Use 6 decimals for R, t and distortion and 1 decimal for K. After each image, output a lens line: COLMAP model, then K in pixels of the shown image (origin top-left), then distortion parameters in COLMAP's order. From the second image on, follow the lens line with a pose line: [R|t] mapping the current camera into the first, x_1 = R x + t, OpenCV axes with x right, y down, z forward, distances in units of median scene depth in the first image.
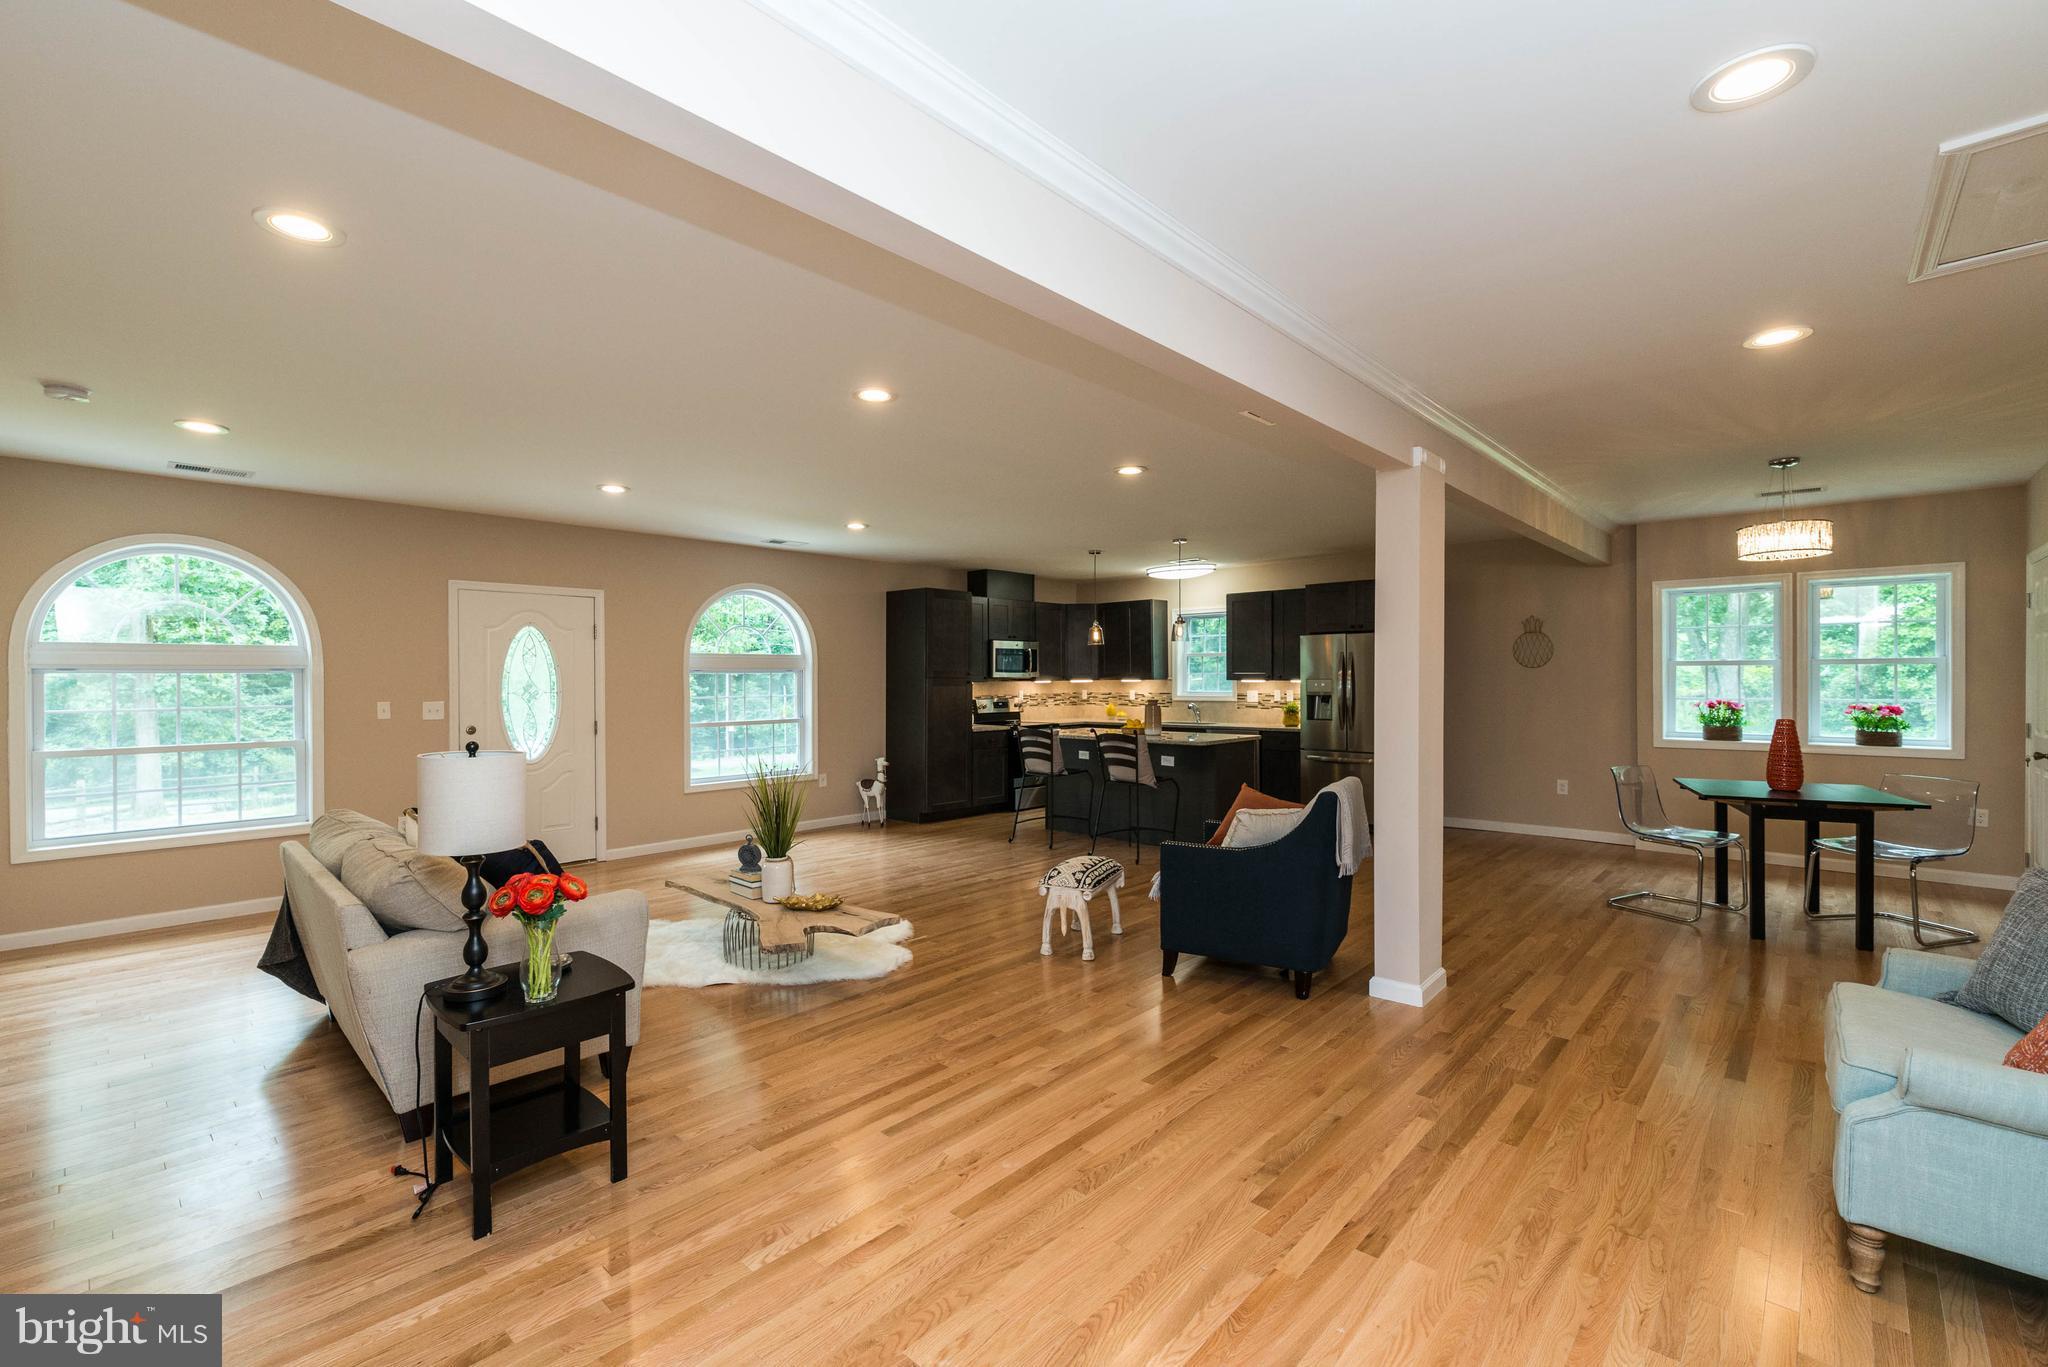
lens RADIAL K [[886.7, 0, 1024.0], [0, 886.7, 683.5], [0, 0, 1]] dist [0.001627, -0.000241]
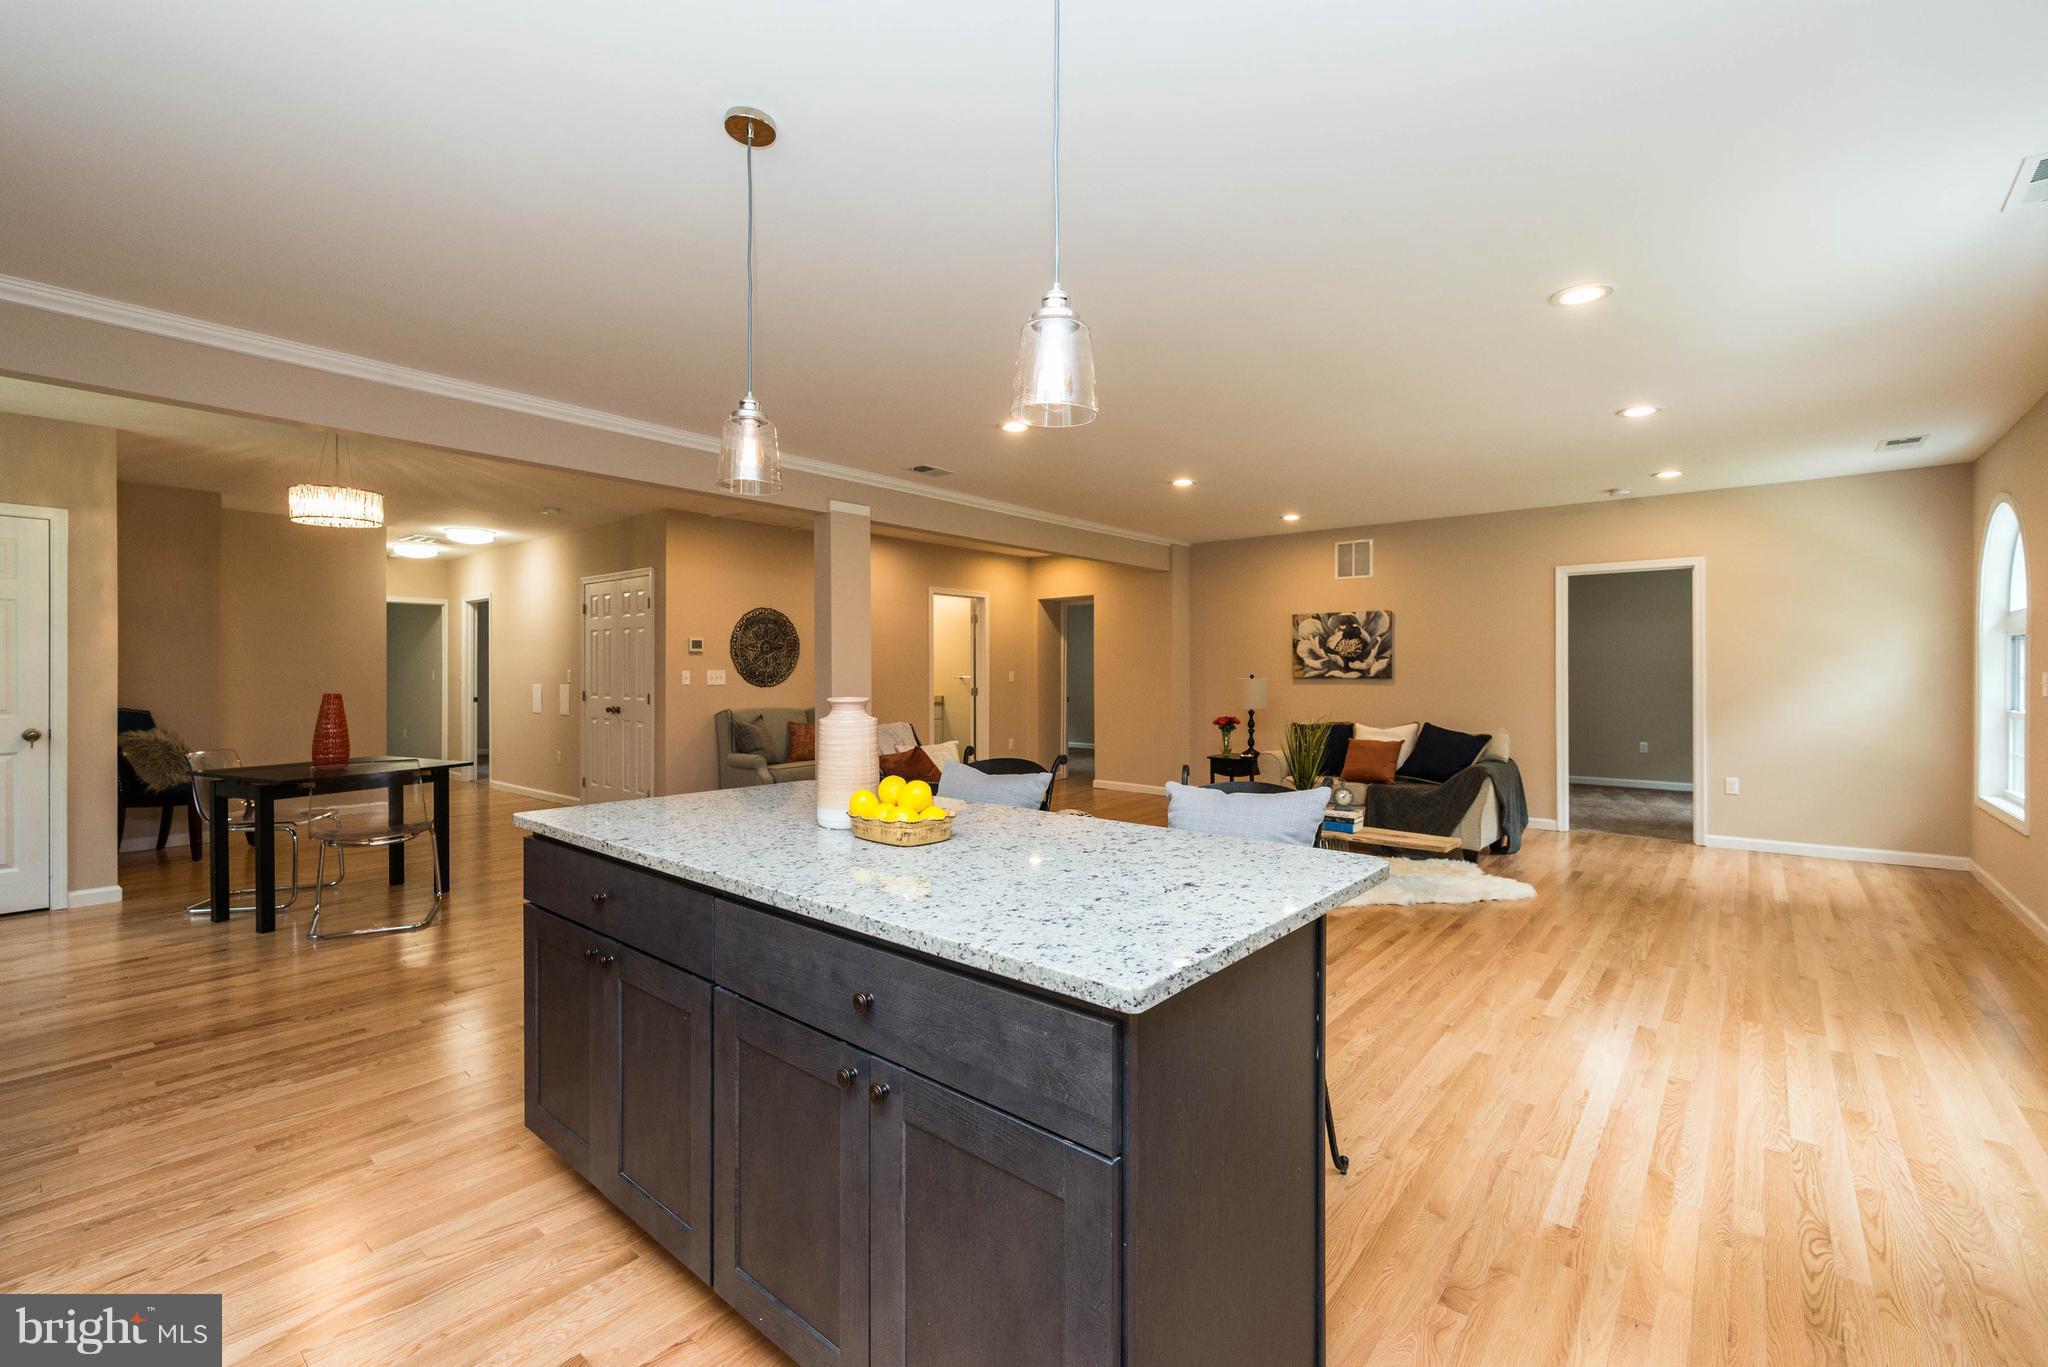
lens RADIAL K [[870.7, 0, 1029.2], [0, 870.7, 674.6], [0, 0, 1]] dist [-0.001880, -0.000055]
pose [[-0.998898, 0.004886, -0.046683, 0.087888], [0.004382, 0.999931, 0.010886, 0.008320], [0.046733, 0.010669, -0.998850, 1.159641]]
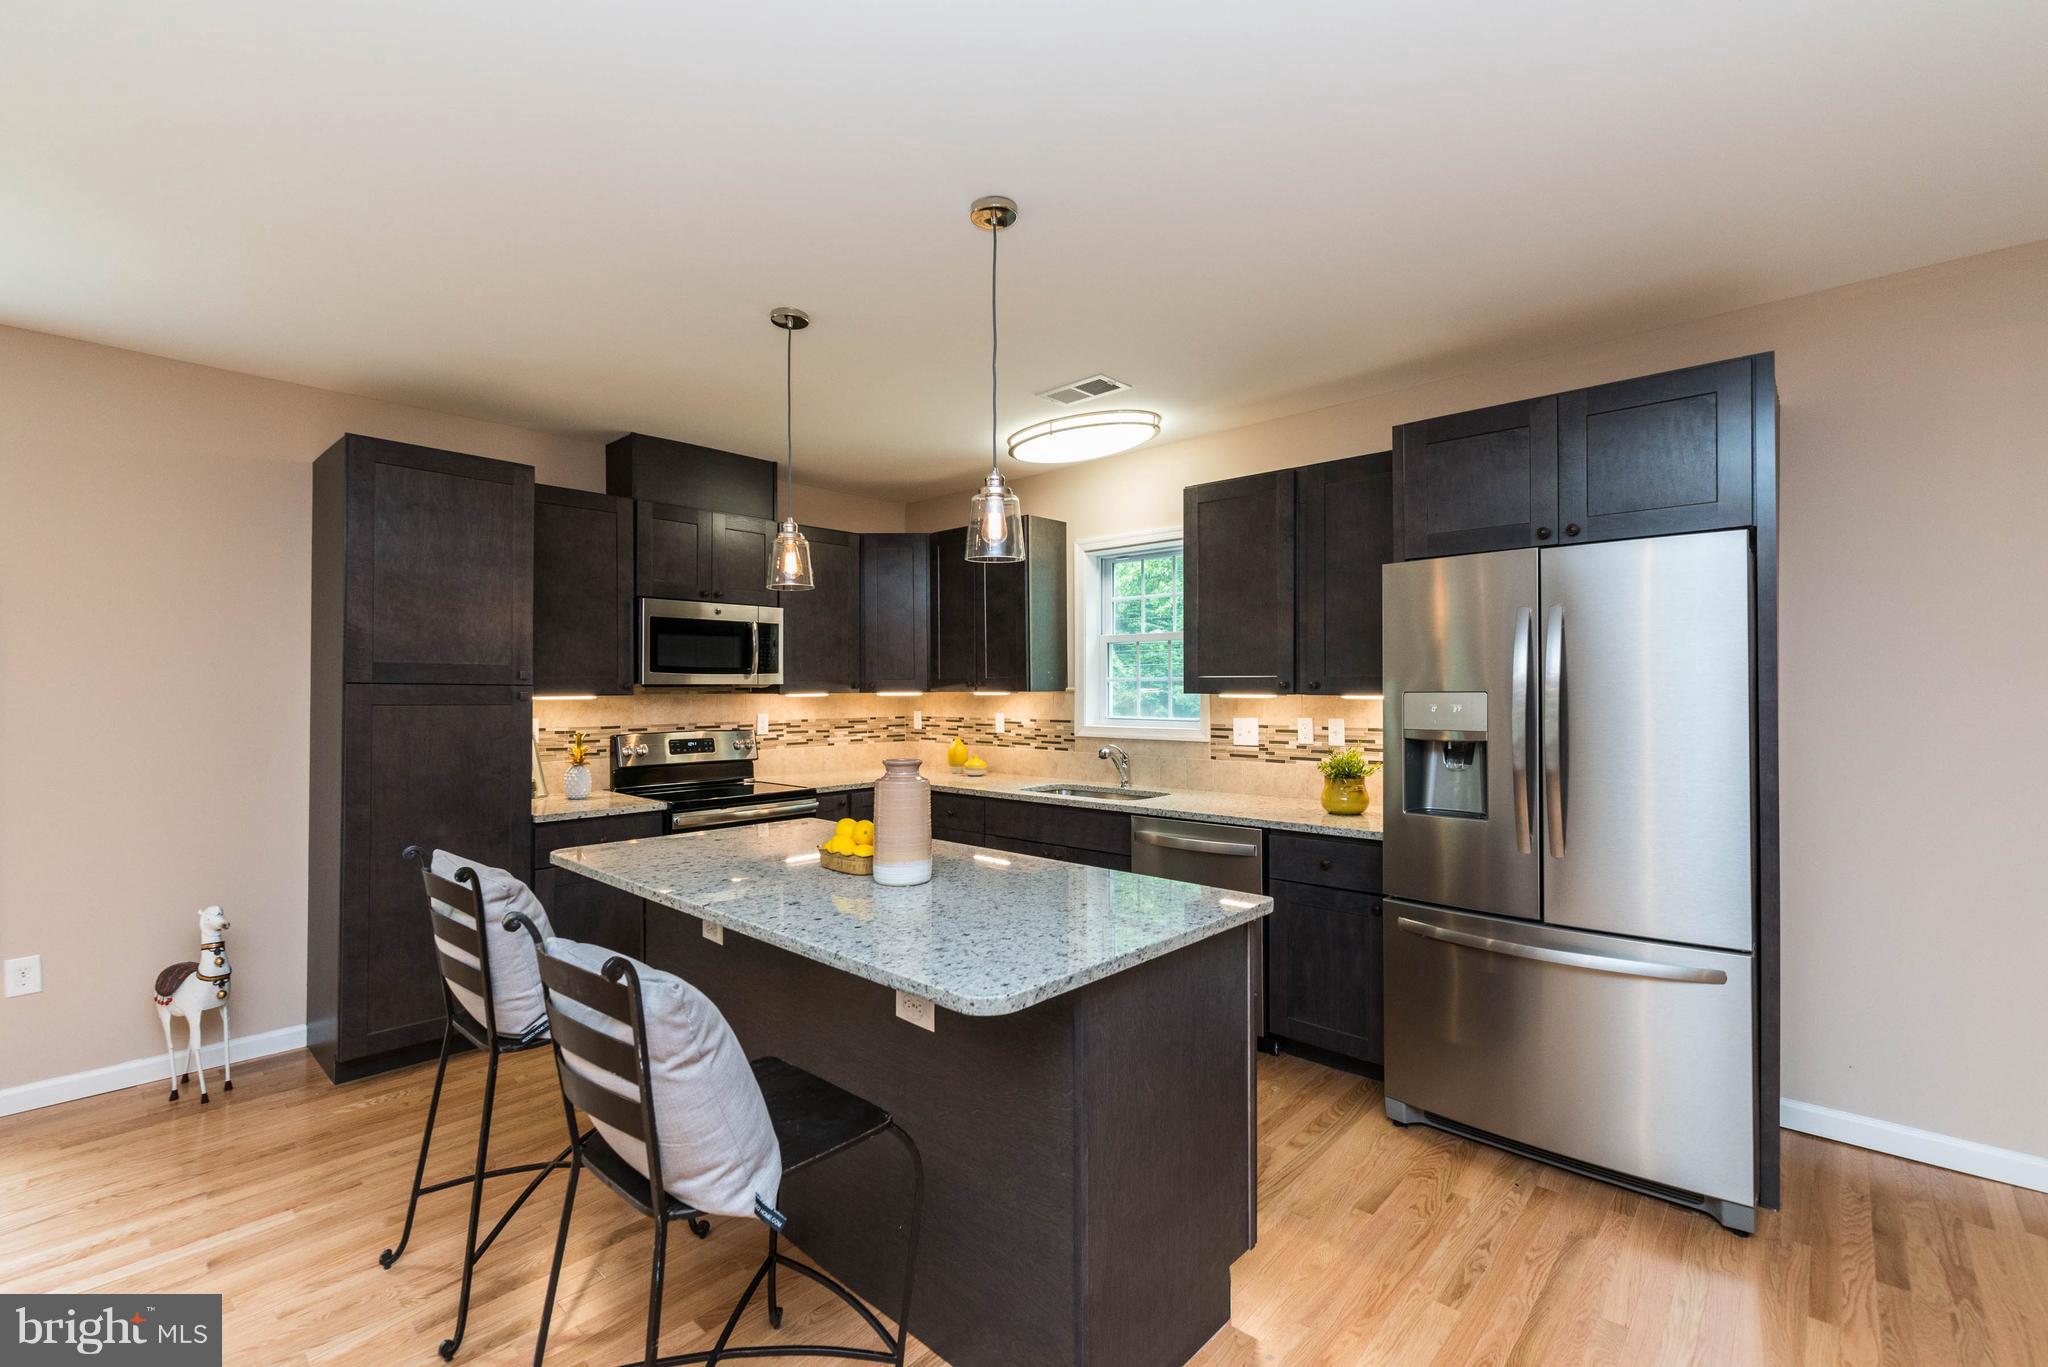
lens RADIAL K [[880.2, 0, 1020.9], [0, 880.2, 684.7], [0, 0, 1]] dist [-0.008229, -0.000085]
pose [[0.999990, 0.004475, -0.000753, 0.169167], [-0.004485, 0.999899, -0.013504, -0.002092], [0.000692, 0.013507, 0.999909, 0.650804]]
